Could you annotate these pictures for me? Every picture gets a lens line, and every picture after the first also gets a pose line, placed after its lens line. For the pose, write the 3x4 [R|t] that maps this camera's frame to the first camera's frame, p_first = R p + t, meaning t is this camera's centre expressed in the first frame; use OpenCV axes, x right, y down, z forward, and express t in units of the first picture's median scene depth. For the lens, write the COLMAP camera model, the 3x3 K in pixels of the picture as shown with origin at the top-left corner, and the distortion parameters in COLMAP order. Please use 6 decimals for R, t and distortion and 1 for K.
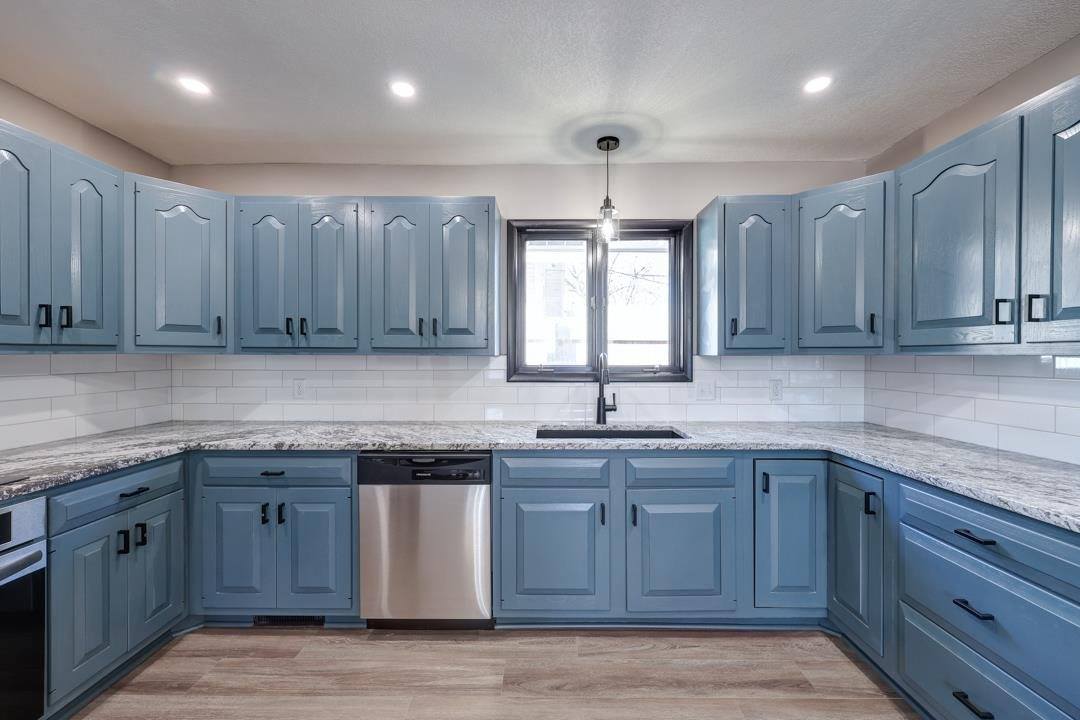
lens RADIAL K [[440.3, 0, 505.1], [0, 440.3, 354.1], [0, 0, 1]] dist [-0.003043, -0.001366]
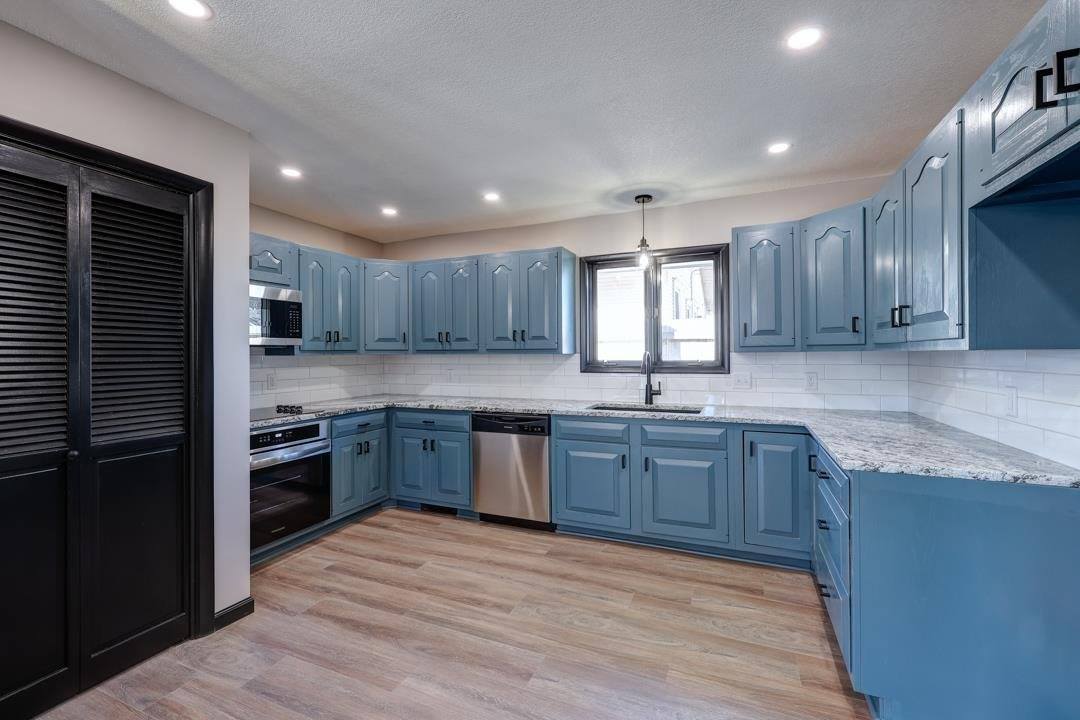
lens RADIAL K [[440.3, 0, 525.8], [0, 440.3, 346.4], [0, 0, 1]] dist [-0.003043, -0.001366]
pose [[0.935145, -0.013866, -0.353993, 0.438831], [0.009509, 0.999856, -0.014044, -0.002307], [0.354137, 0.009767, 0.935142, -0.485018]]
